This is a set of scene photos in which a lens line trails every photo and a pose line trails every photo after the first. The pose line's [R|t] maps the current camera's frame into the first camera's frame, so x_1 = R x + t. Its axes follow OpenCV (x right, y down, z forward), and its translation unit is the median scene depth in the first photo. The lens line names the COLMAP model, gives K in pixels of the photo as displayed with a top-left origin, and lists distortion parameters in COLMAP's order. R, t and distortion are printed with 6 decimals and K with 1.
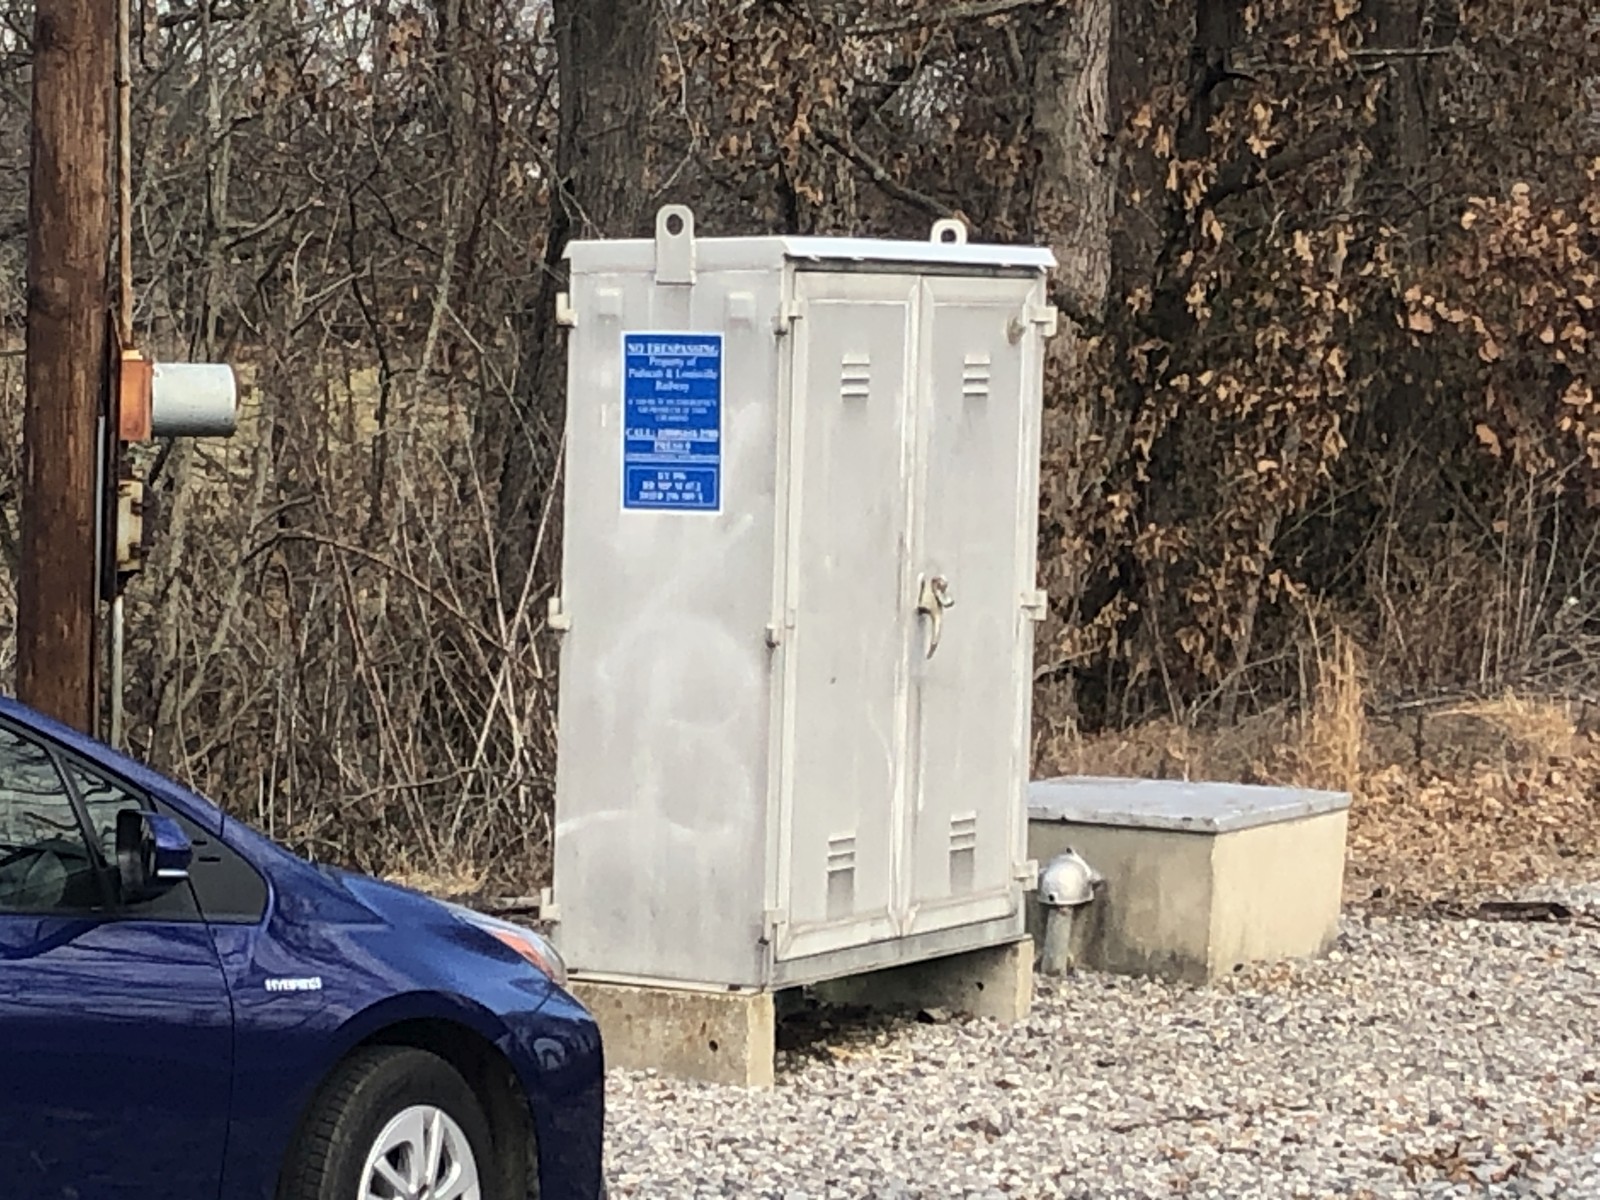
lens RADIAL K [[5503.1, 0, 800.0], [0, 5503.1, 600.0], [0, 0, 1]] dist [0.497638, -0.121108]
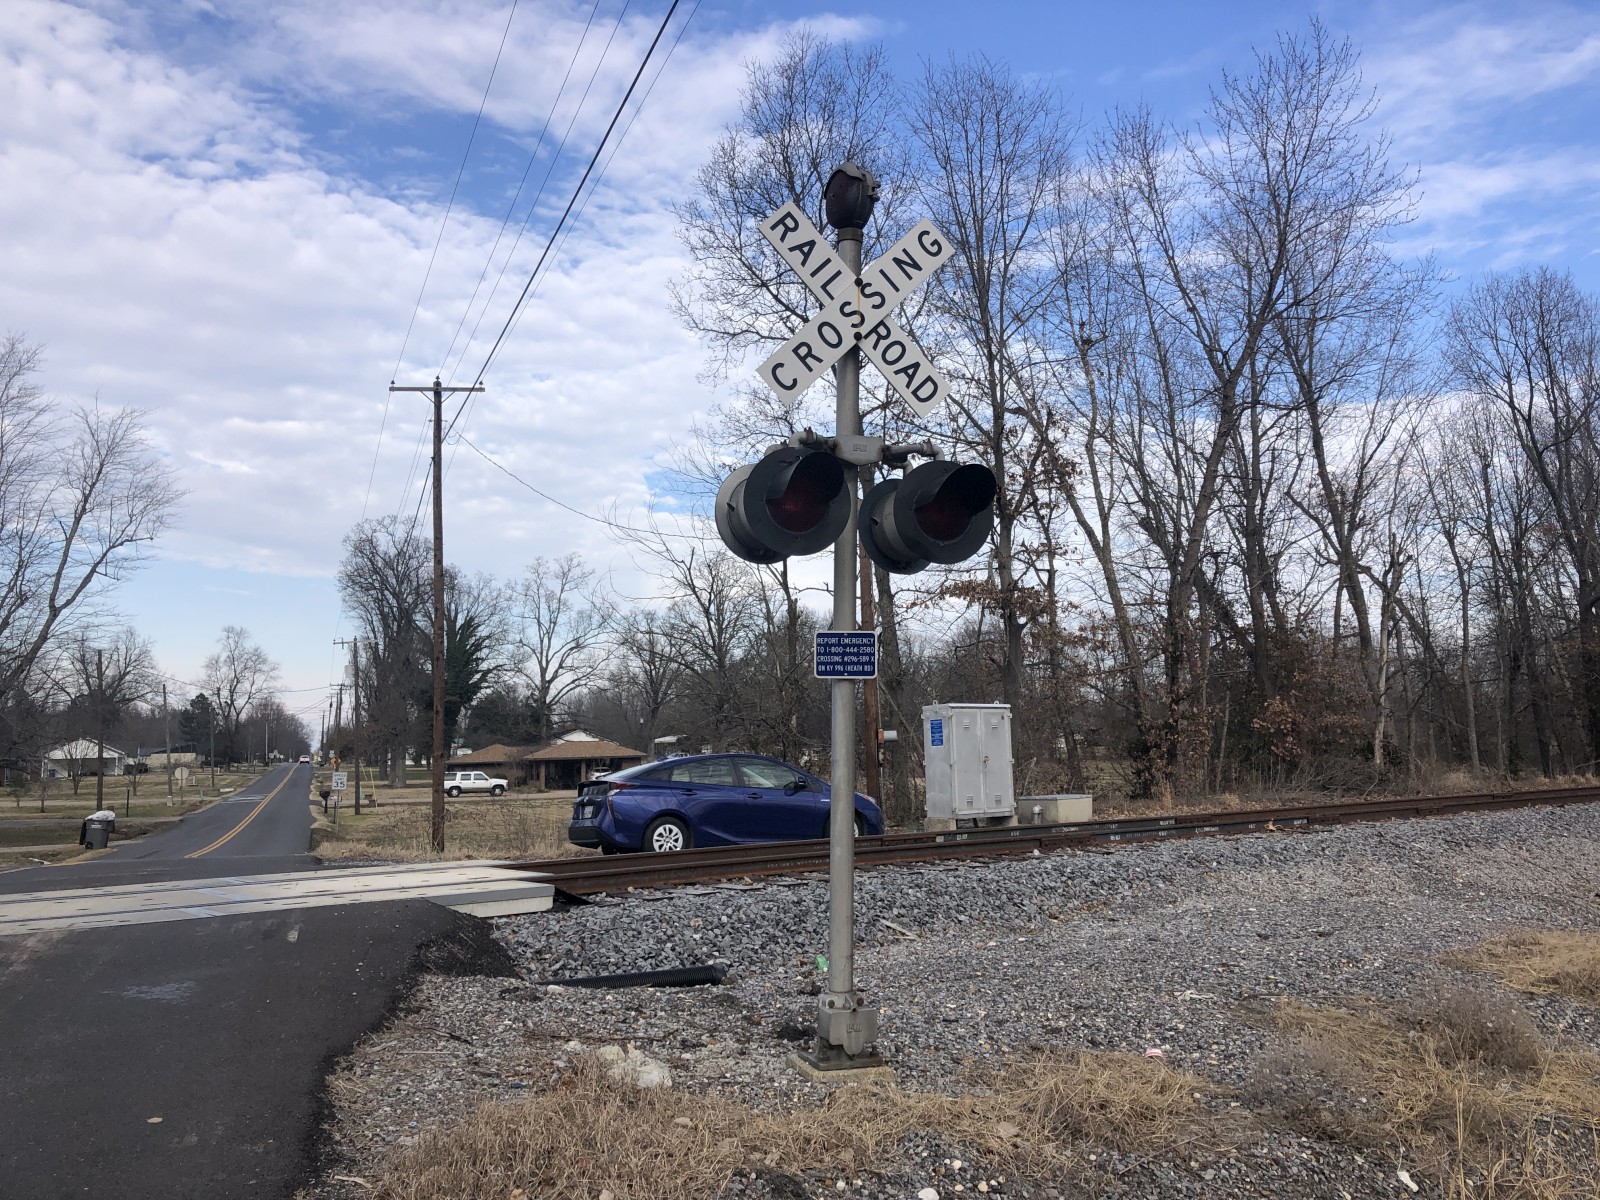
lens RADIAL K [[1307.7, 0, 823.9], [0, 1307.7, 479.3], [0, 0, 1]] dist [0.017364, -0.008881]
pose [[0.930095, -0.124435, -0.345600, 0.417238], [0.029592, 0.963197, -0.267163, 0.087979], [0.366125, 0.238260, 0.899547, -0.530386]]
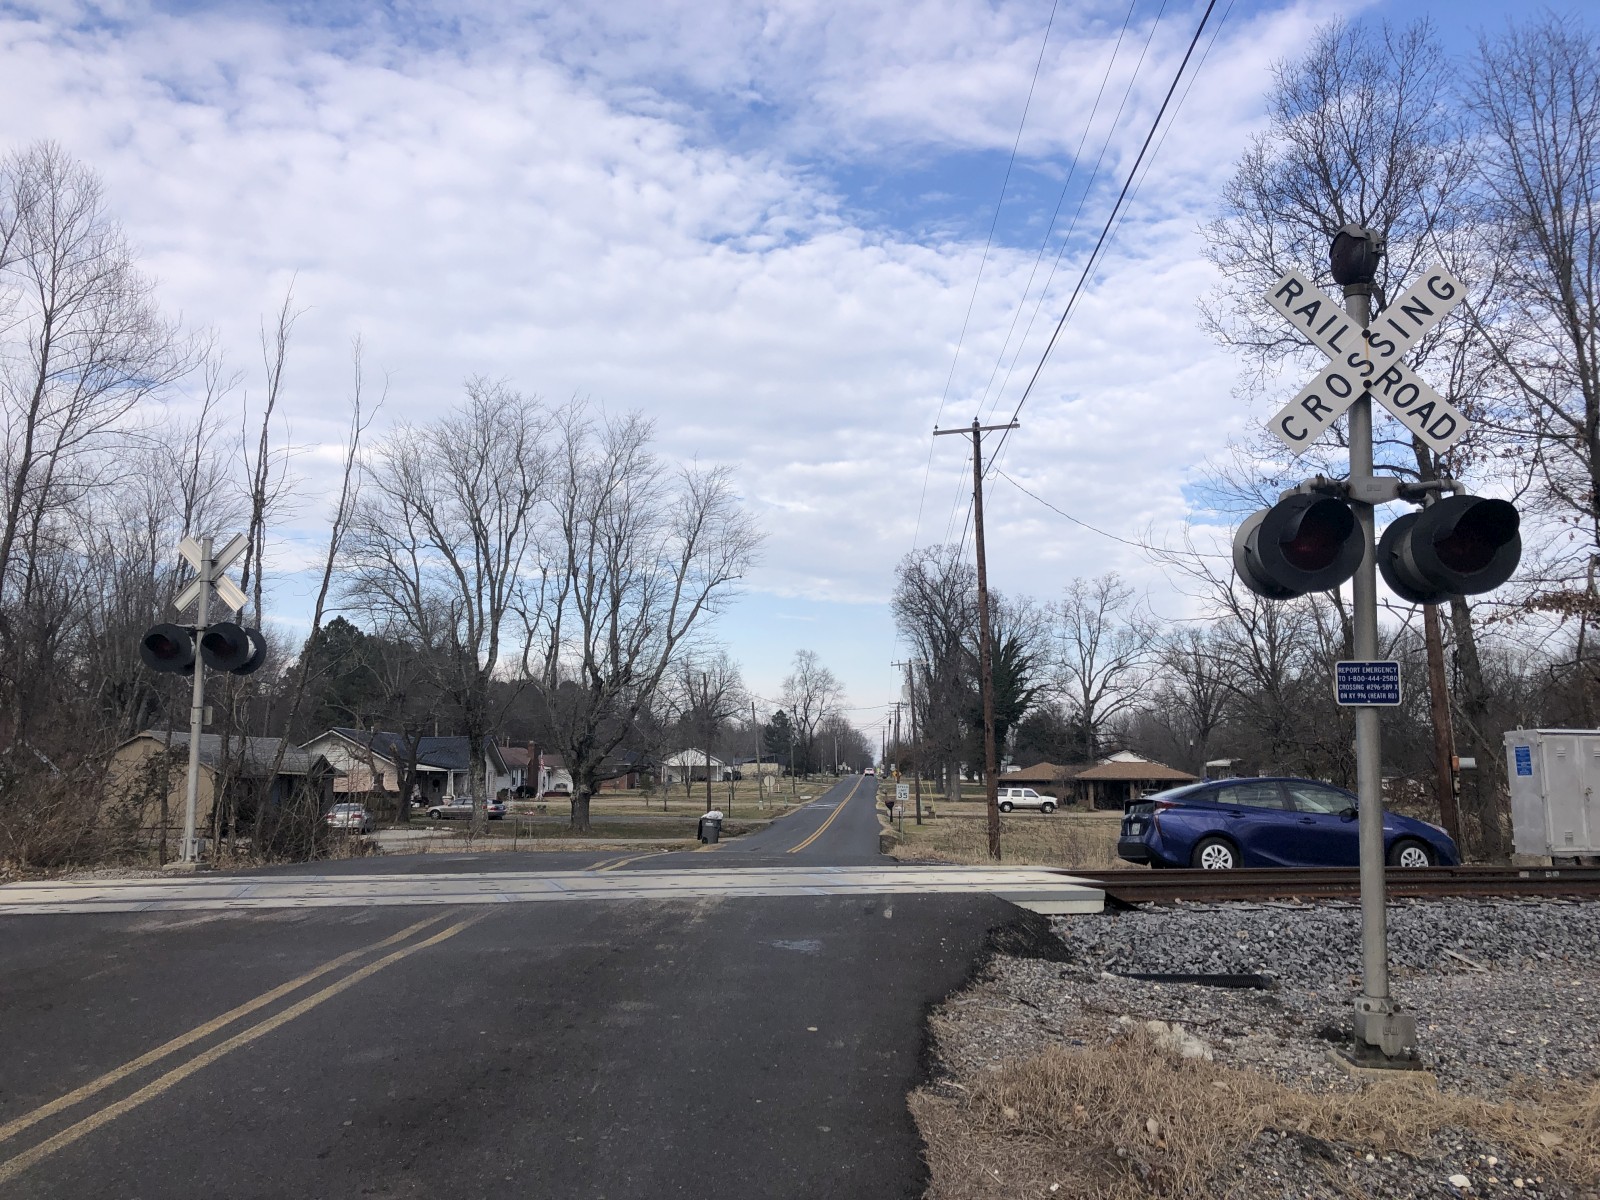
lens RADIAL K [[1333.1, 0, 806.9], [0, 1333.1, 575.5], [0, 0, 1]] dist [0.014055, -0.016952]
pose [[0.705781, -0.132420, -0.695944, 0.450711], [-0.024176, 0.977301, -0.210472, 0.092862], [0.708017, 0.165372, 0.686559, -0.578924]]
